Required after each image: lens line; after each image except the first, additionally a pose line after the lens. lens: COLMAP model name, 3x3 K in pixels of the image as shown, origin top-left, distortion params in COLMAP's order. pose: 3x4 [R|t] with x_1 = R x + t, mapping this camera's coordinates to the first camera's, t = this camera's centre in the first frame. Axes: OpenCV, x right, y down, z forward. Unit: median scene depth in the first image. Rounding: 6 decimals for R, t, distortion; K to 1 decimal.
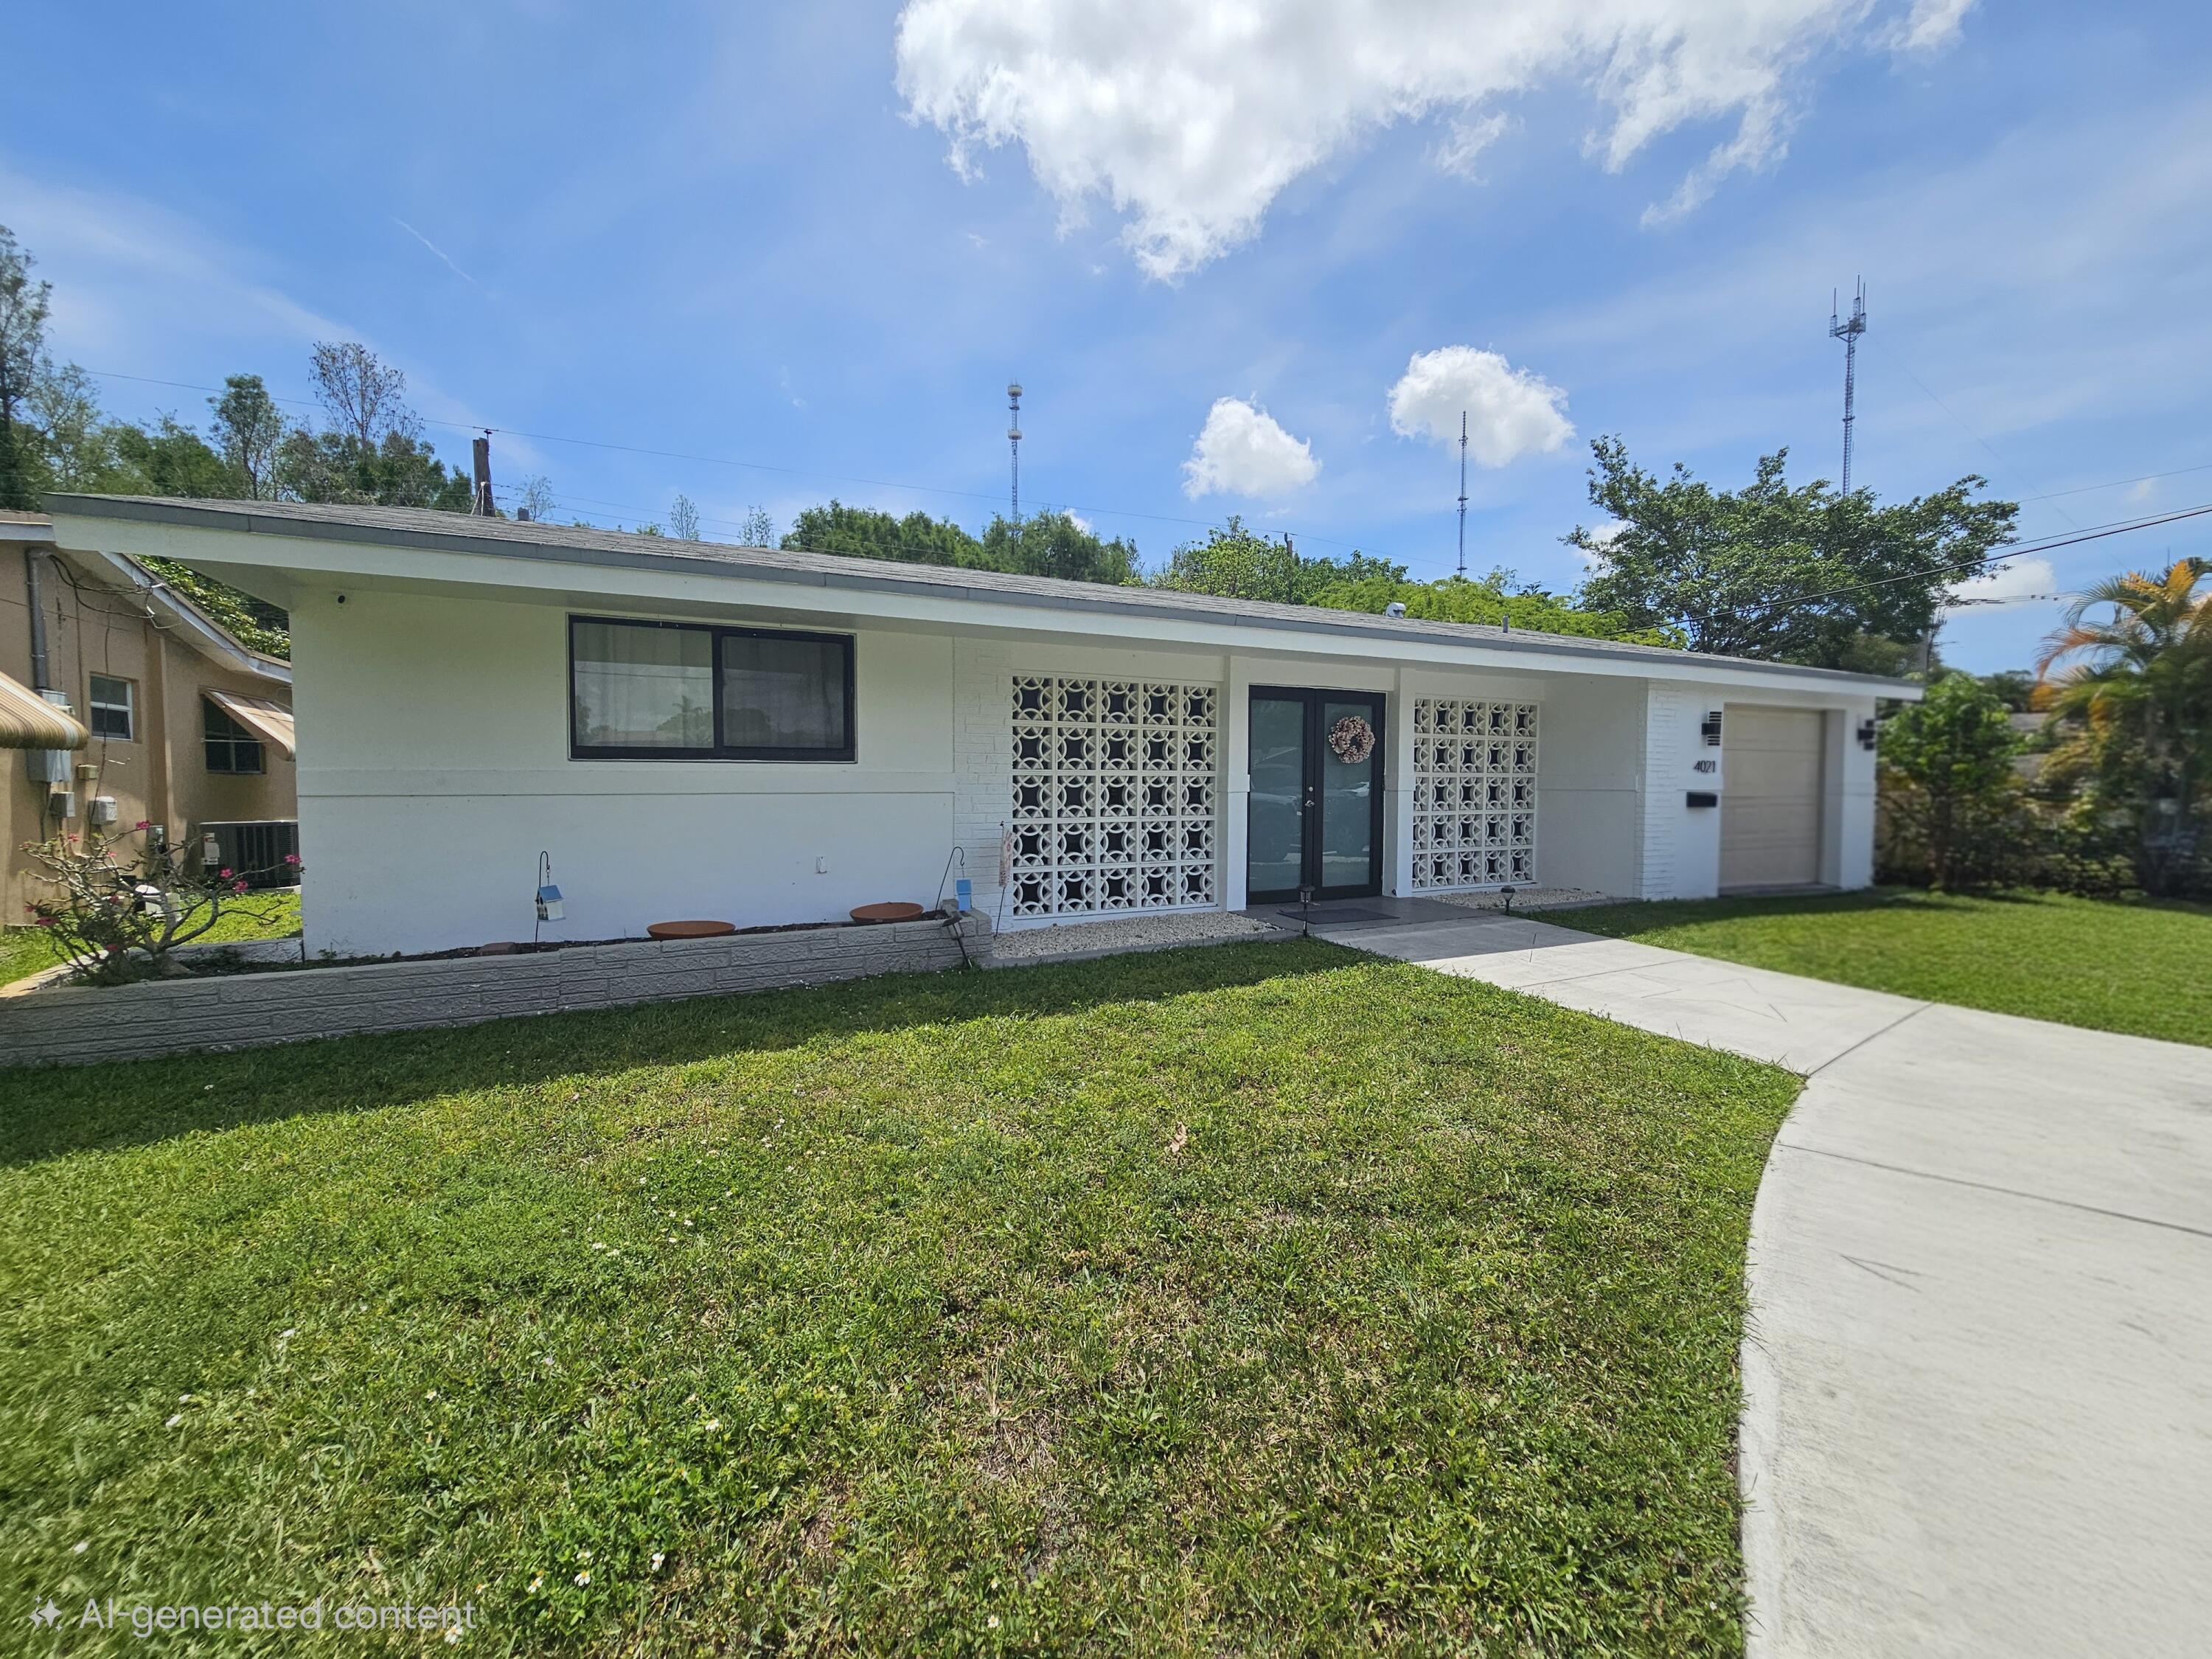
lens RADIAL K [[913.3, 0, 1106.0], [0, 913.3, 829.5], [0, 0, 1]] dist [0.000909, -0.000158]
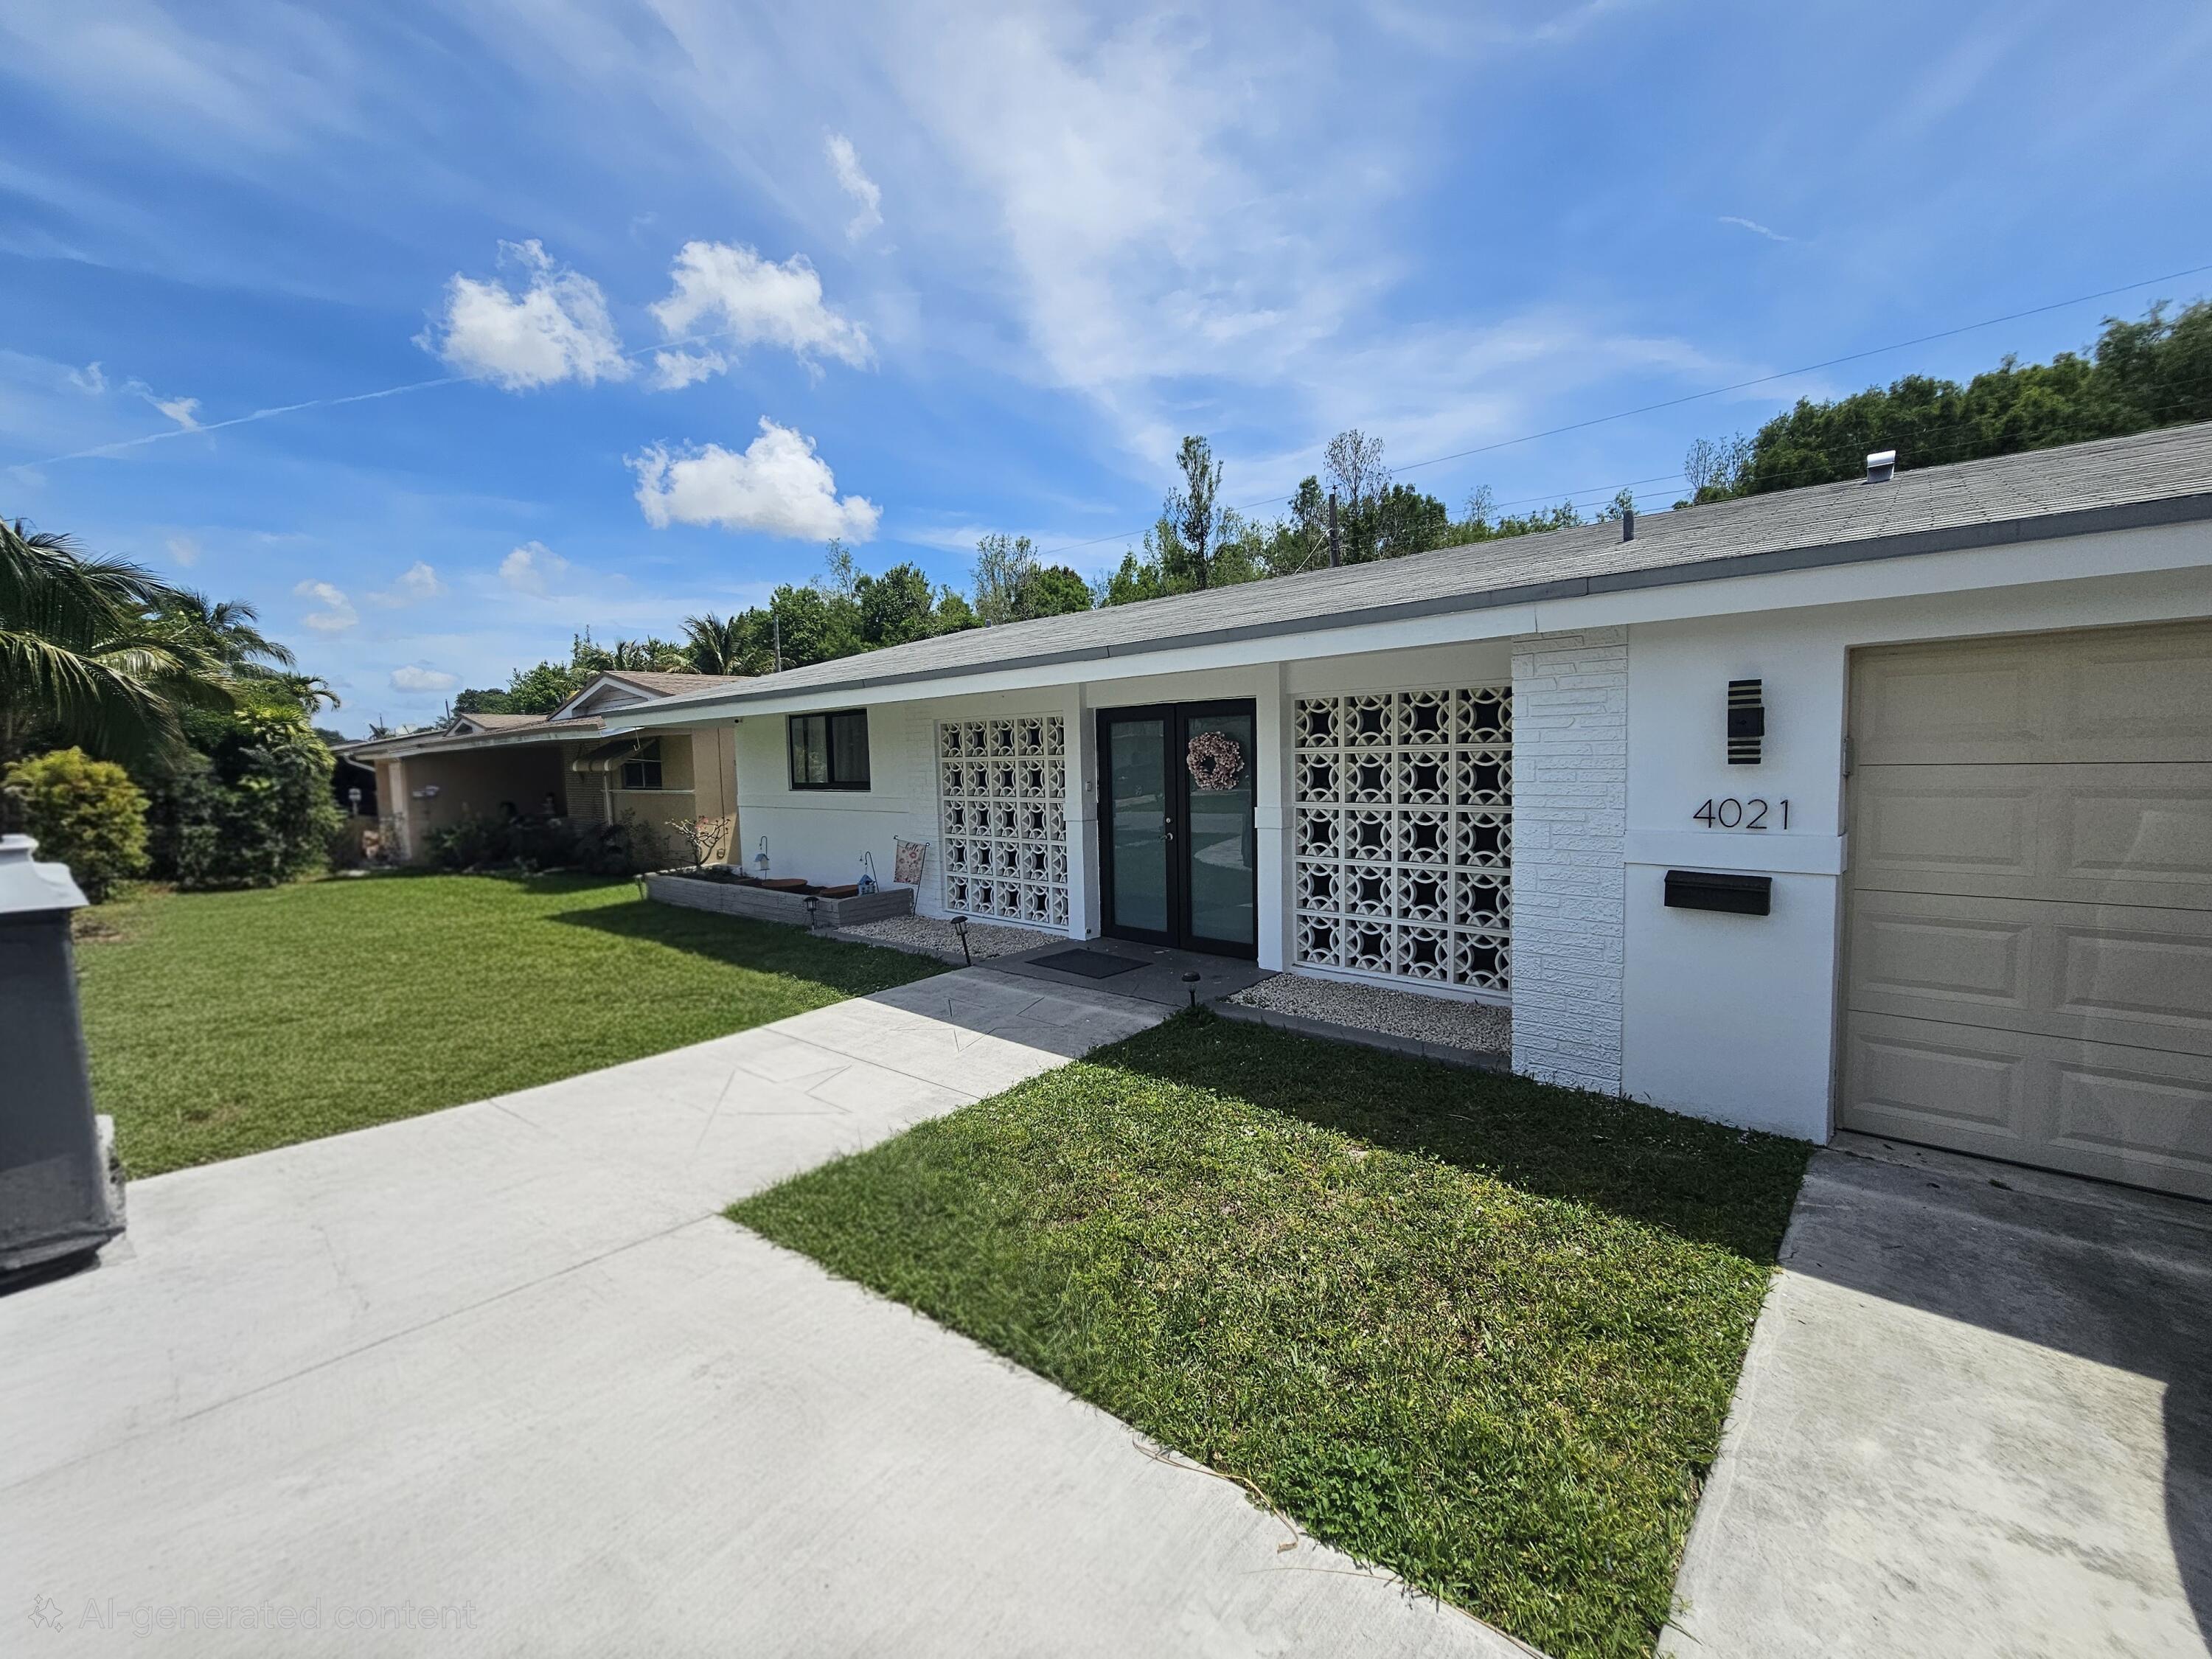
lens RADIAL K [[913.3, 0, 1106.0], [0, 913.3, 829.5], [0, 0, 1]] dist [0.000909, -0.000158]
pose [[0.339925, 0.066873, -0.938072, 0.989909], [-0.022272, 0.997761, 0.063058, -0.086436], [0.940189, -0.000542, 0.340653, 0.635416]]
